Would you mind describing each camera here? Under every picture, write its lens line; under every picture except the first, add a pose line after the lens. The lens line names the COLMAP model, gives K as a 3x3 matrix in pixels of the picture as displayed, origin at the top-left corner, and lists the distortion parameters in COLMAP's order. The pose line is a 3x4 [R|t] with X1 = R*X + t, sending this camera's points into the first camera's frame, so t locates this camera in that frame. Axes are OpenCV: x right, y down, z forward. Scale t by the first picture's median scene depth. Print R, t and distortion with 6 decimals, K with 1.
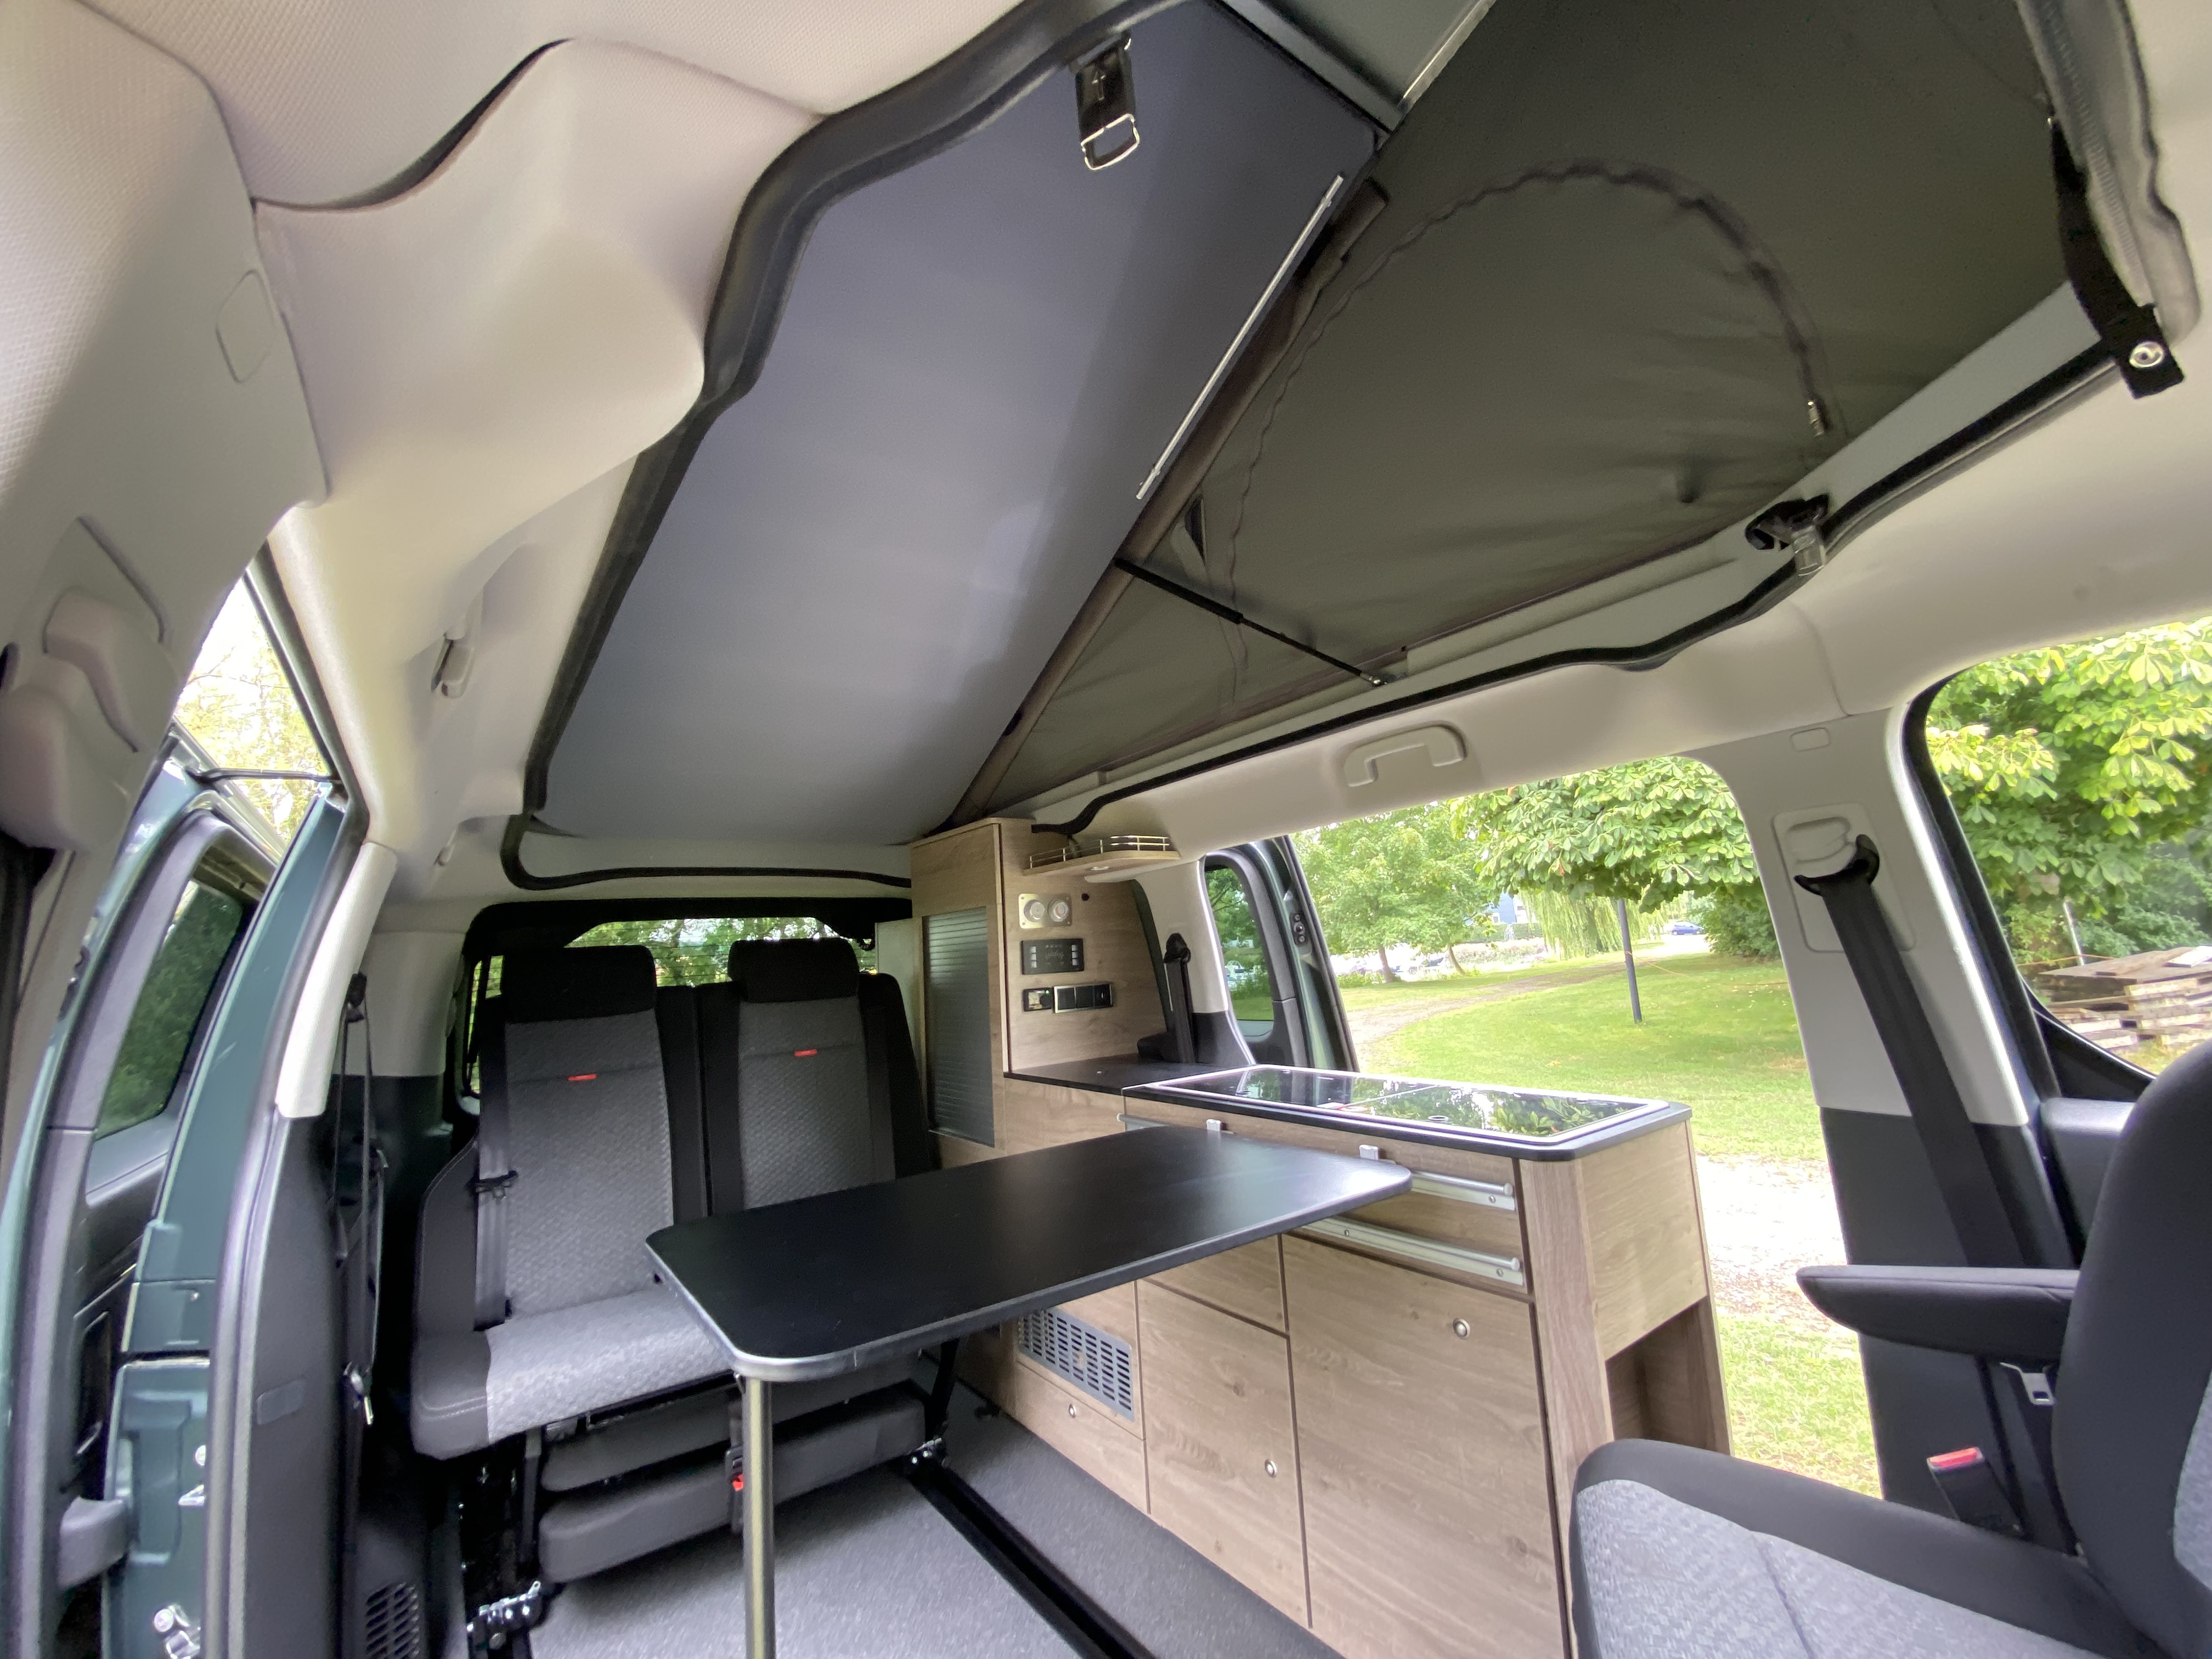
lens RADIAL K [[902.4, 0, 1064.6], [0, 902.4, 838.6], [0, 0, 1]] dist [-0.030065, -0.001340]
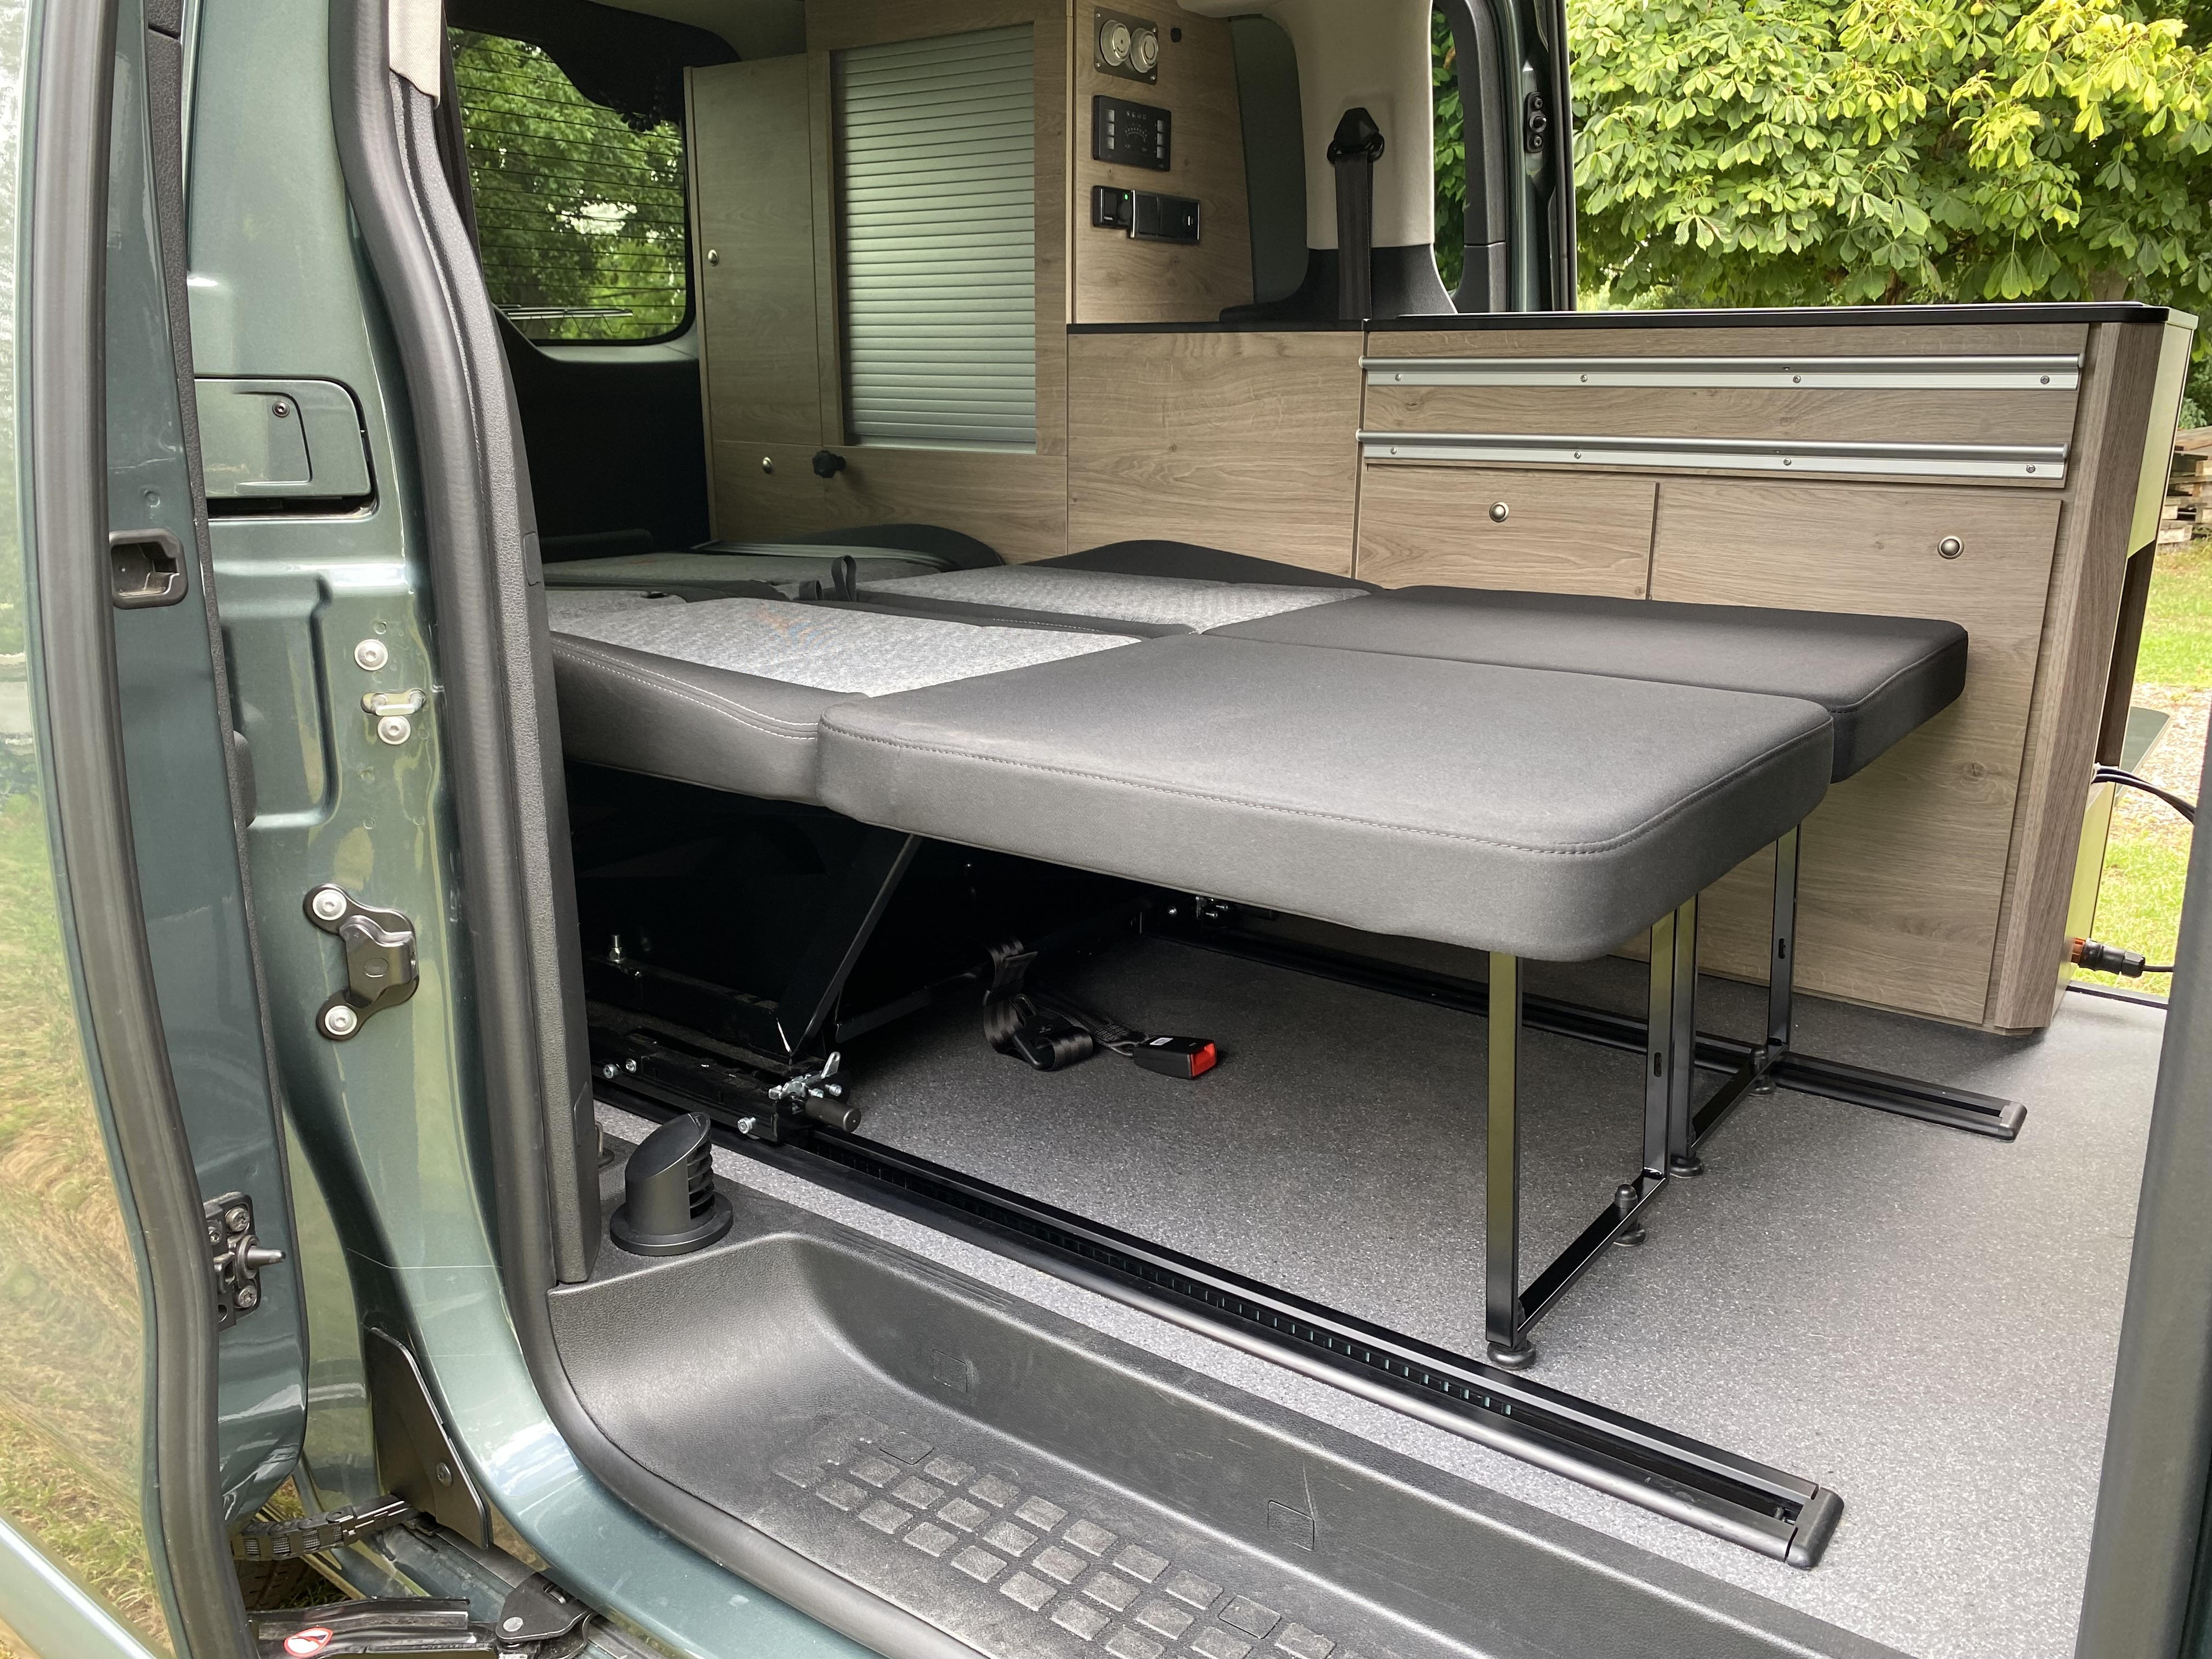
lens RADIAL K [[1671.8, 0, 1109.1], [0, 1671.8, 836.7], [0, 0, 1]] dist [0.024070, -0.018195]
pose [[0.936456, -0.034810, 0.349052, -0.102335], [-0.102883, 0.924047, 0.368174, 0.037213], [-0.335357, -0.380690, 0.861749, -0.022739]]
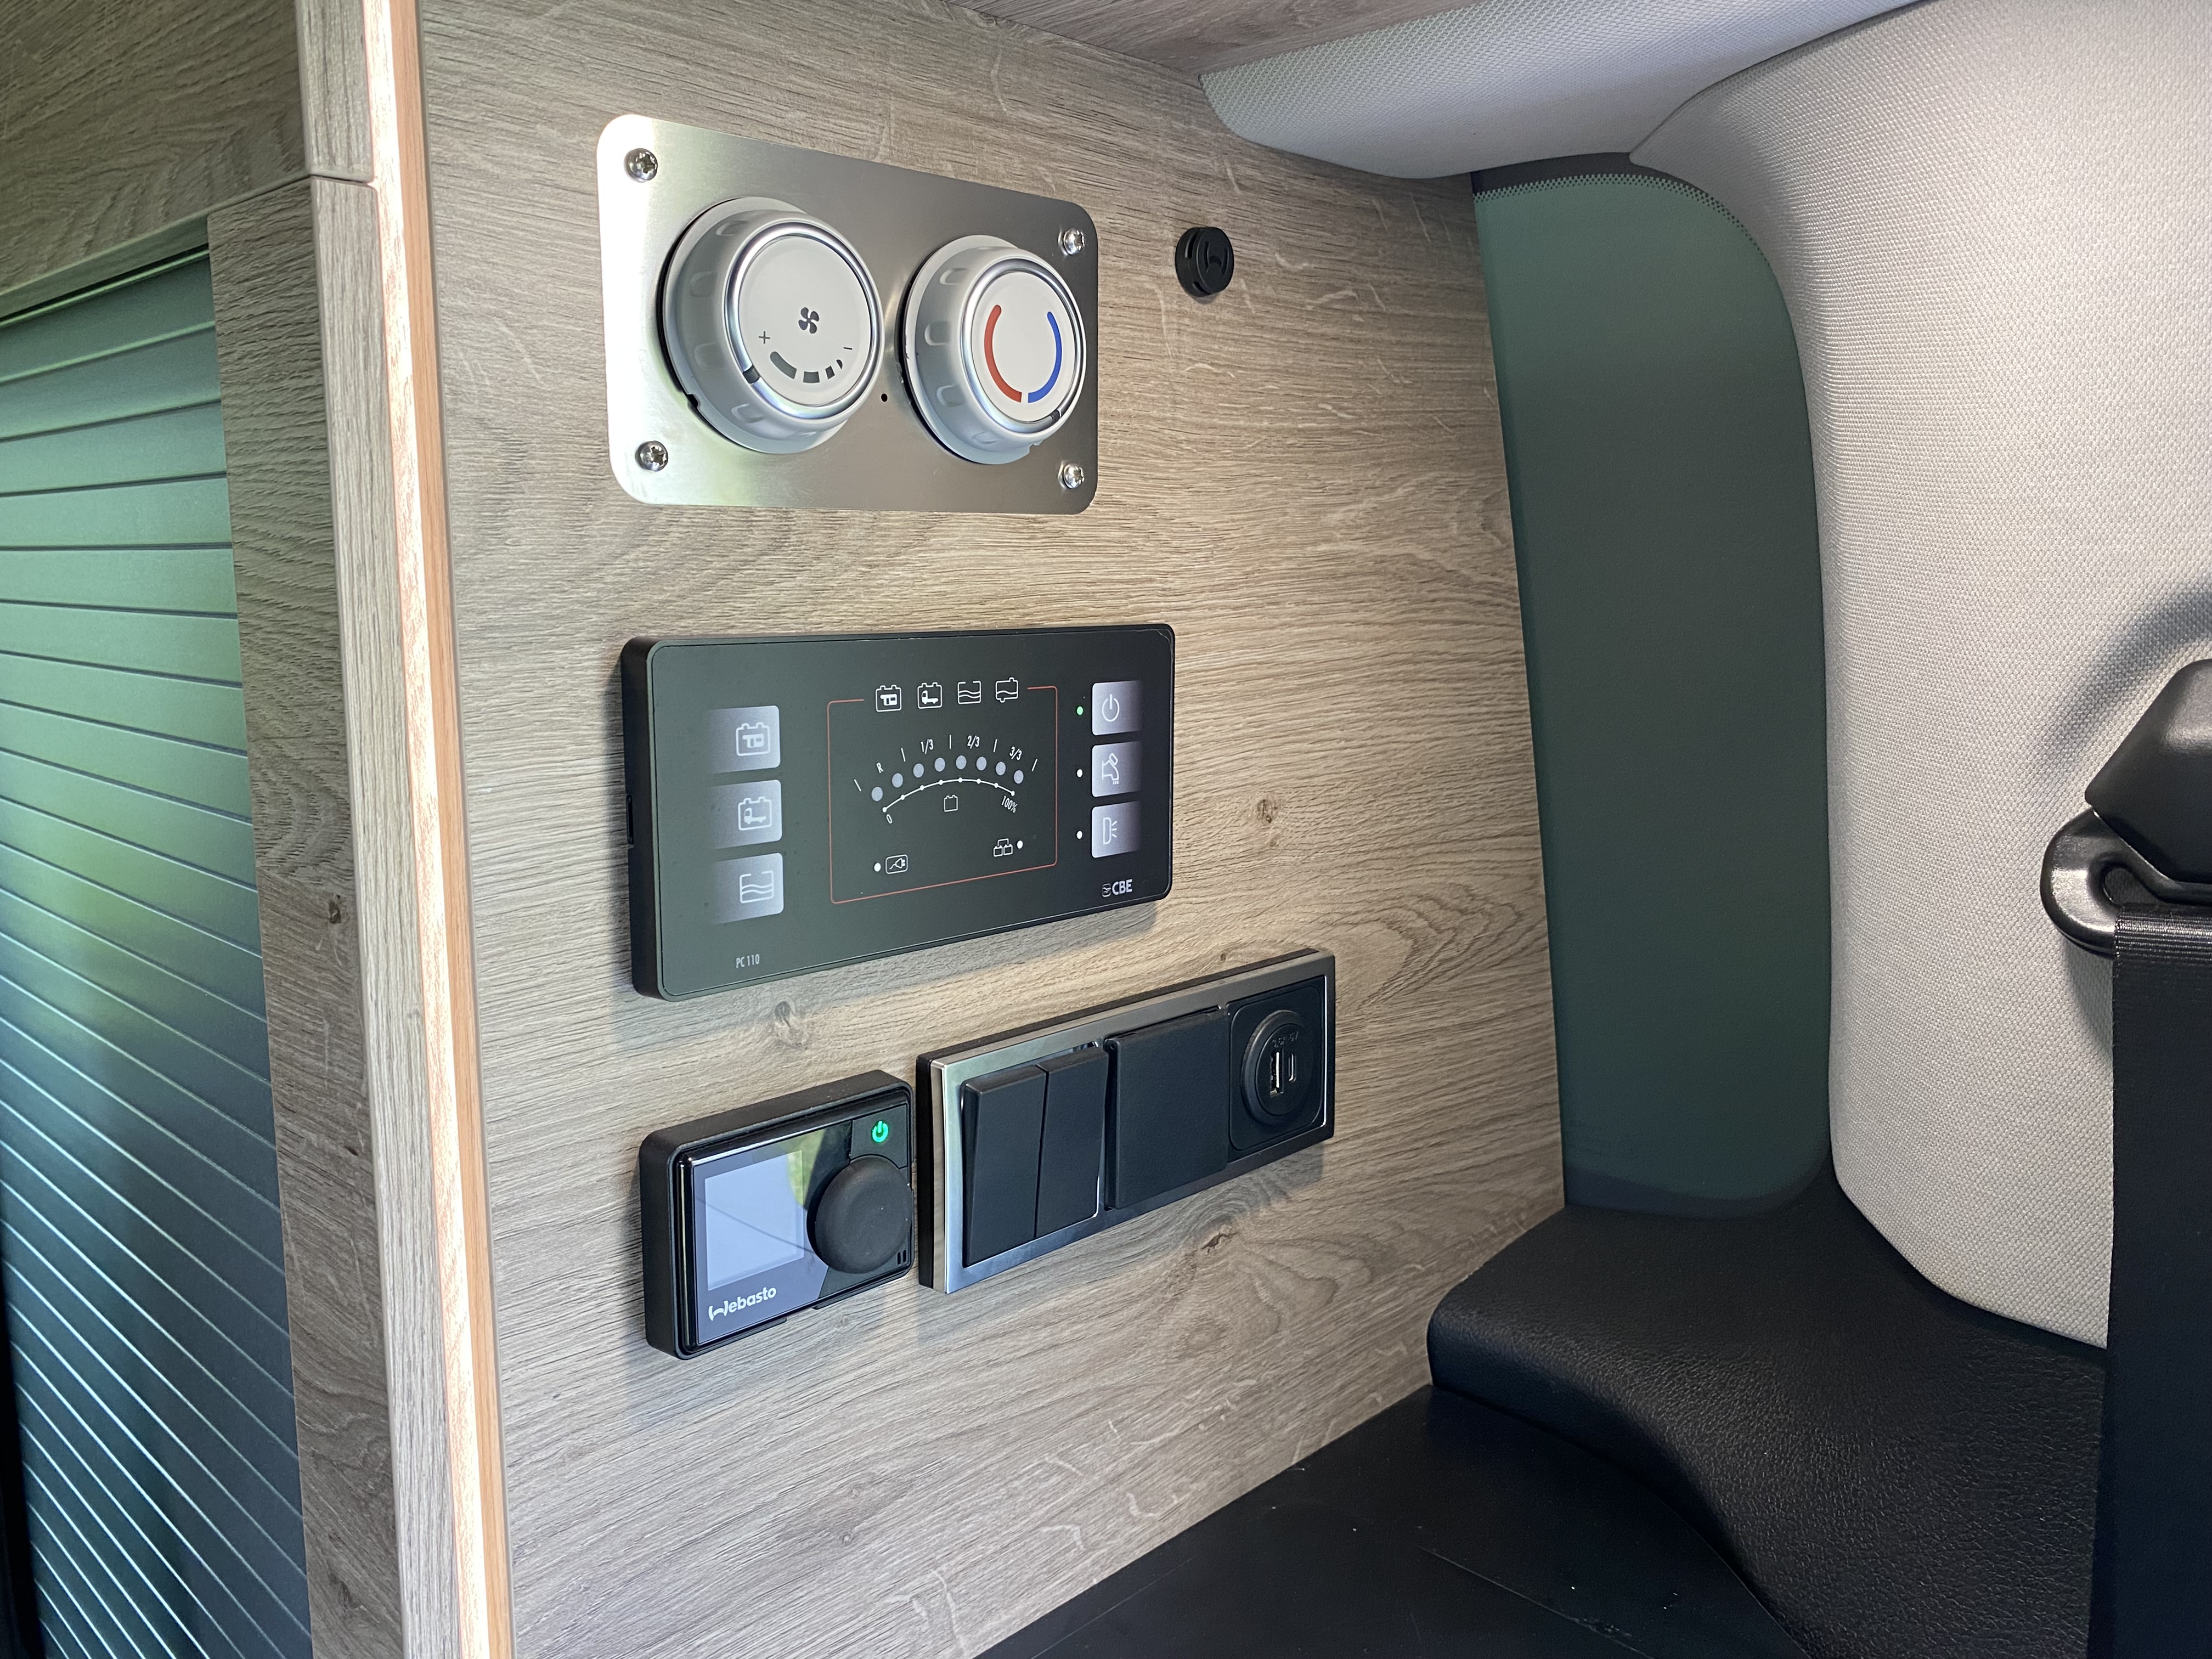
lens RADIAL K [[1671.8, 0, 1063.7], [0, 1671.8, 833.4], [0, 0, 1]] dist [0.024070, -0.018195]
pose [[0.978806, 0.019920, 0.203818, -0.009254], [-0.076399, 0.958926, 0.273173, 0.019799], [-0.190005, -0.282955, 0.940125, 0.198506]]
